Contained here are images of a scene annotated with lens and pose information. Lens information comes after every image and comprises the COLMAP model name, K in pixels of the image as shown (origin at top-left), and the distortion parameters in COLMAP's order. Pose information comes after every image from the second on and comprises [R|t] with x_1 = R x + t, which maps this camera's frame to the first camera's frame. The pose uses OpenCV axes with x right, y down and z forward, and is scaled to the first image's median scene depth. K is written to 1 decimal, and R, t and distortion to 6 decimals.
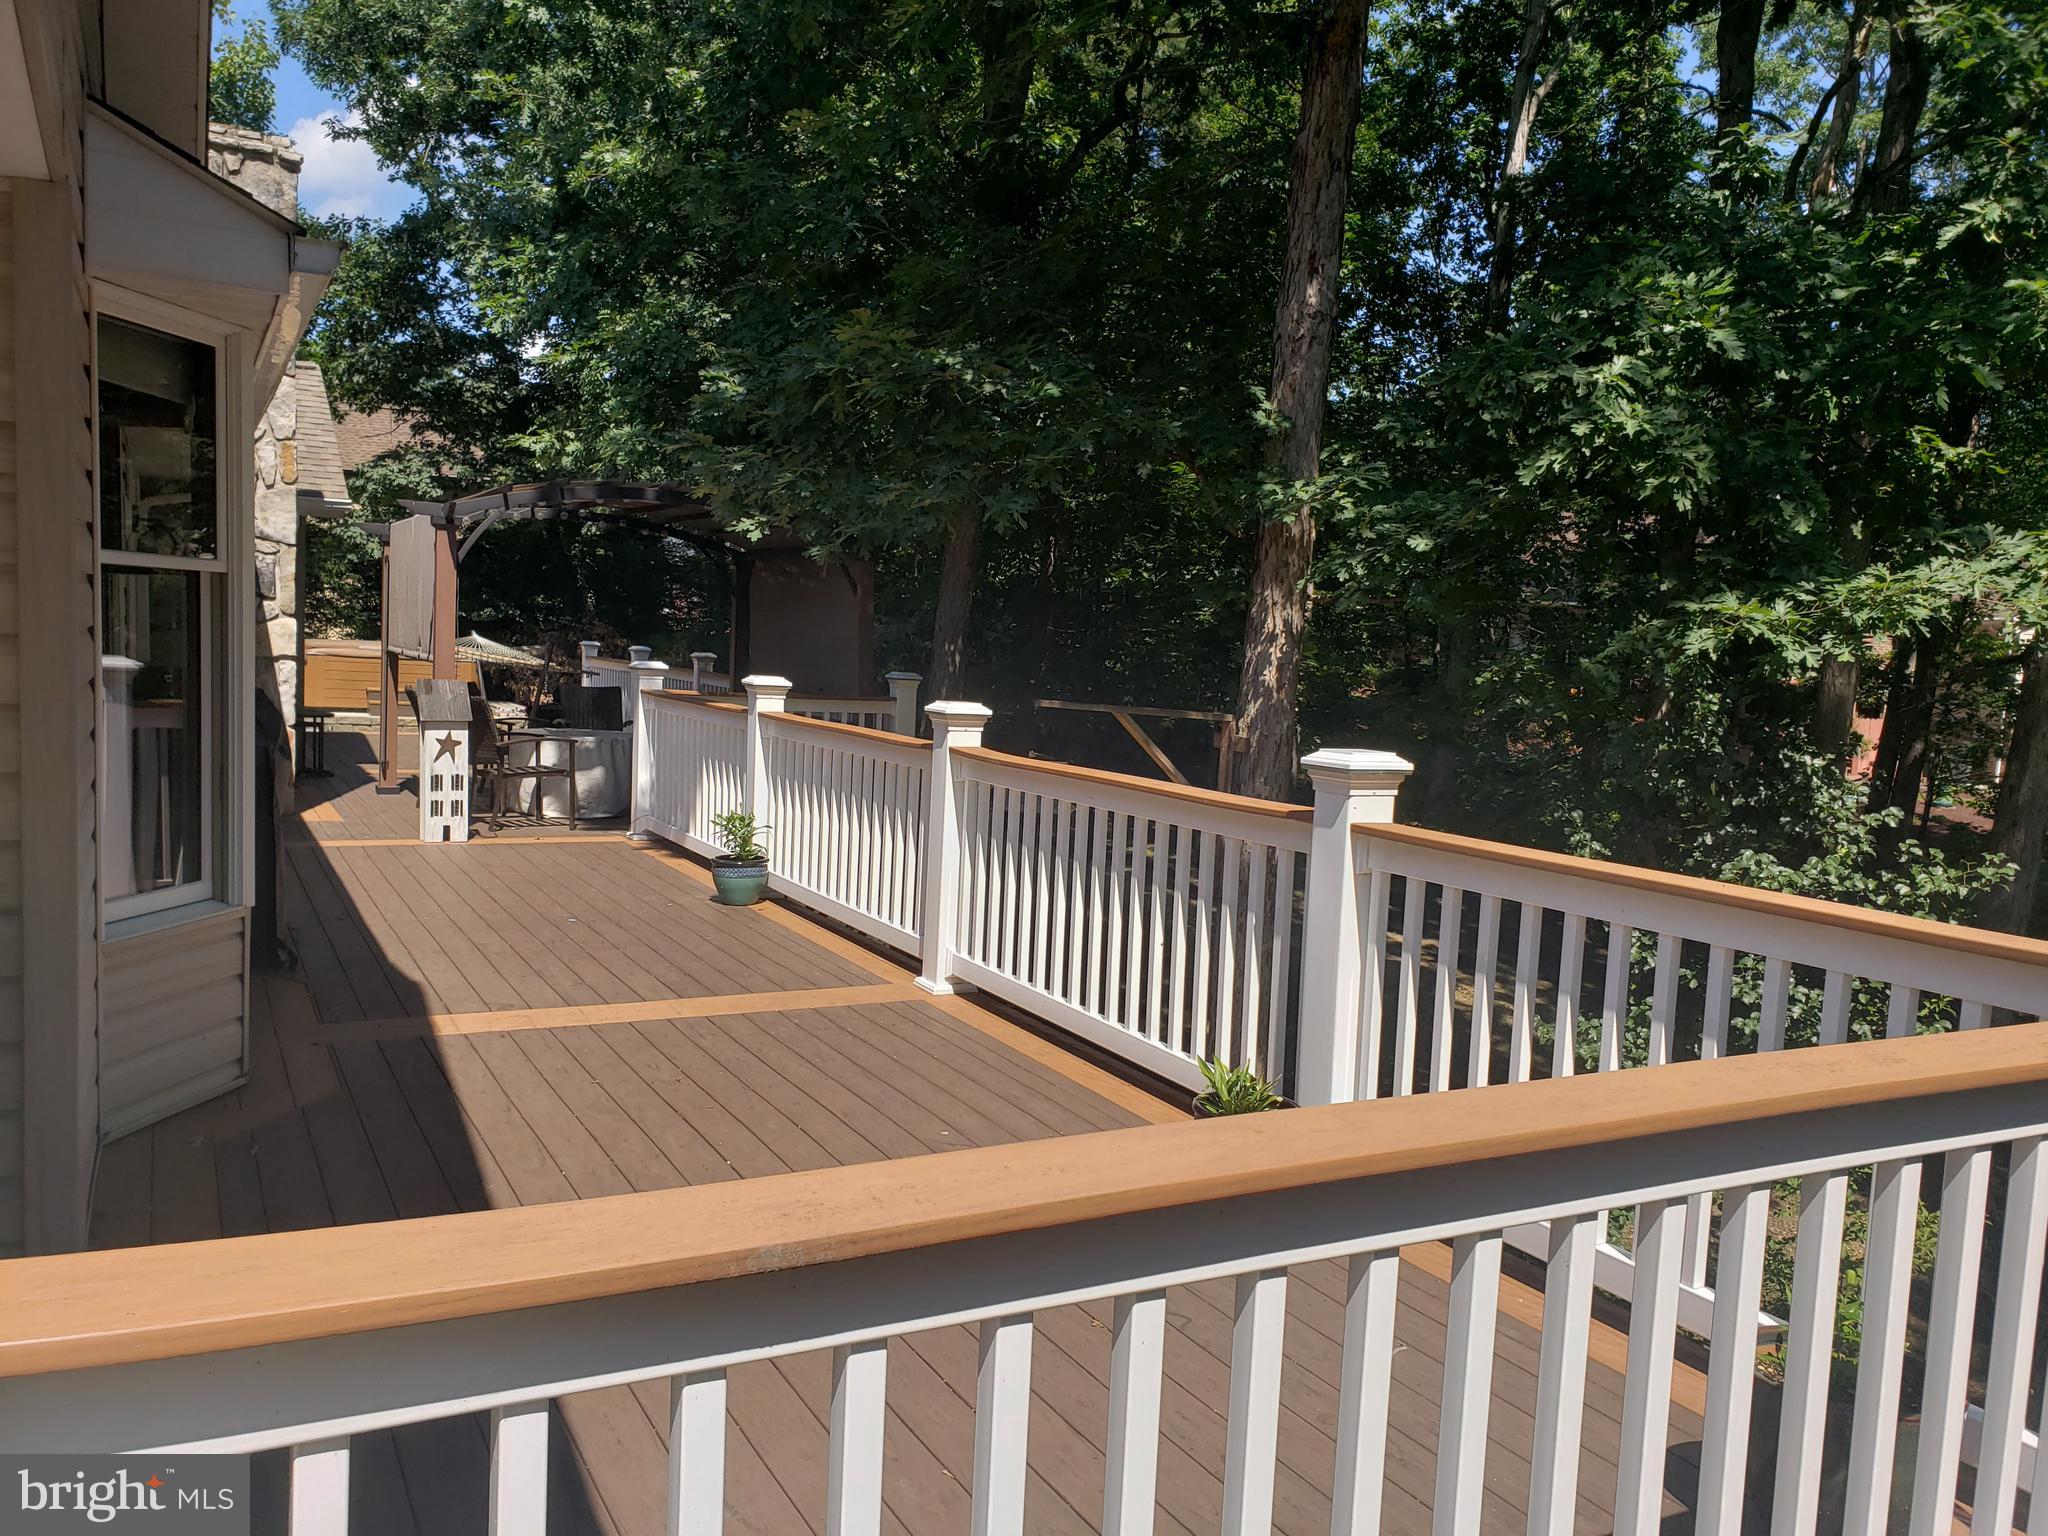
lens RADIAL K [[1586.2, 0, 1024.0], [0, 1586.2, 768.0], [0, 0, 1]] dist [0.107915, -0.241363]
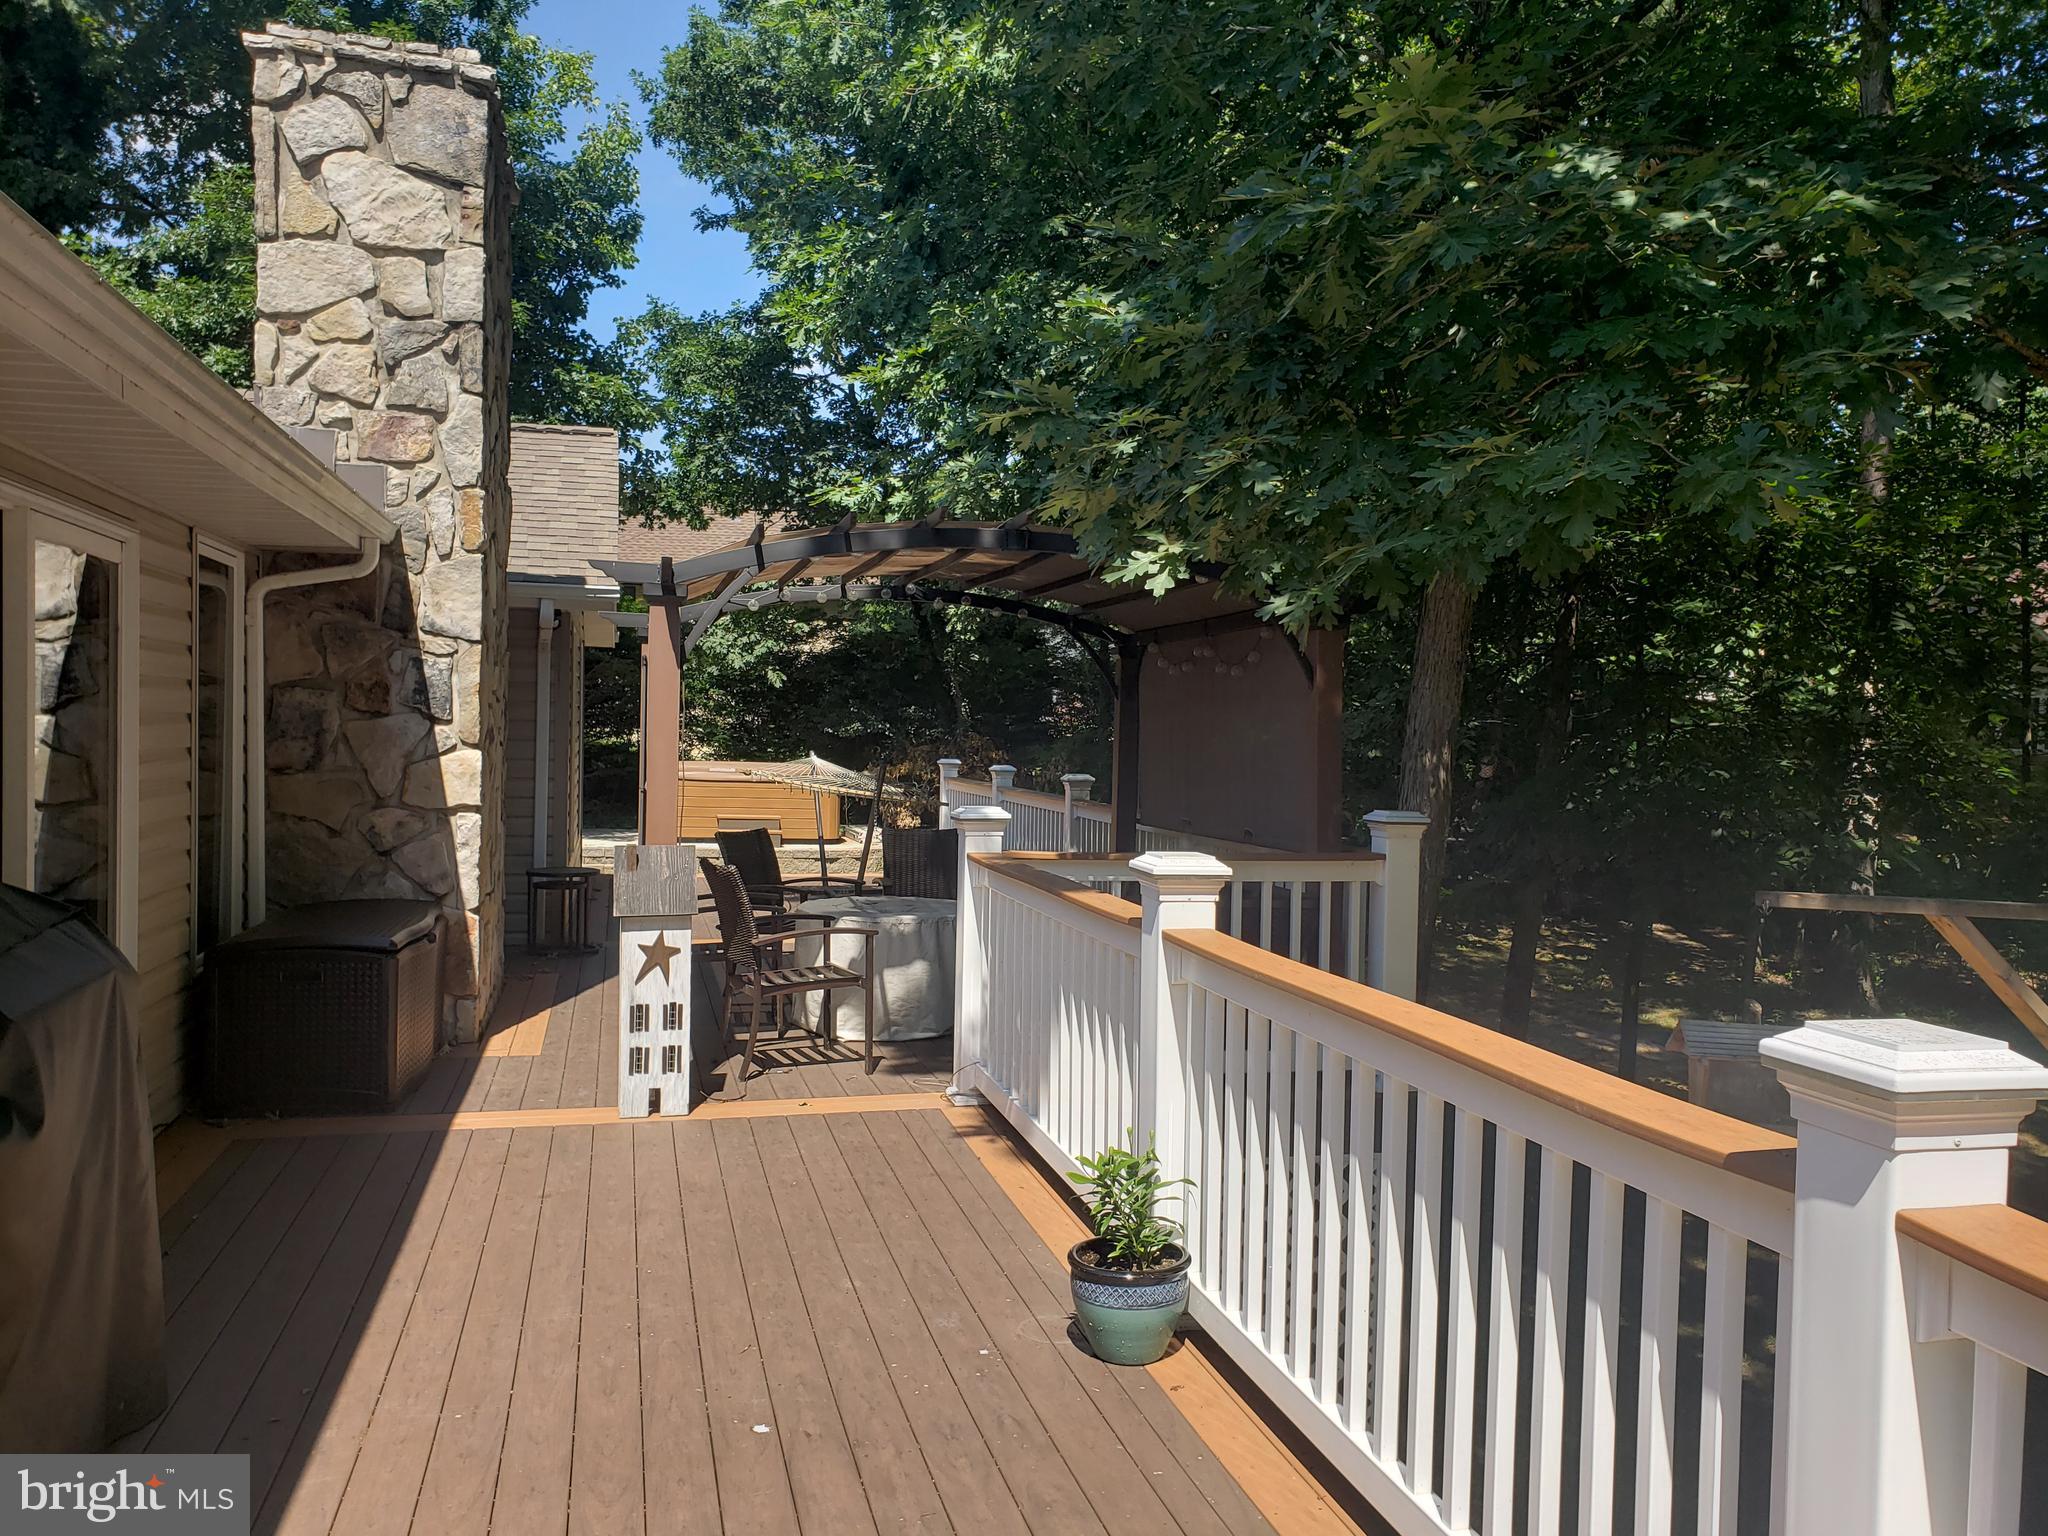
lens RADIAL K [[1594.3, 0, 1024.0], [0, 1594.3, 768.0], [0, 0, 1]] dist [0.093589, -0.131252]
pose [[0.970897, -0.015503, -0.238996, -0.071969], [0.000286, 0.997977, -0.063575, -0.043164], [0.239498, 0.061656, 0.968937, 0.405700]]
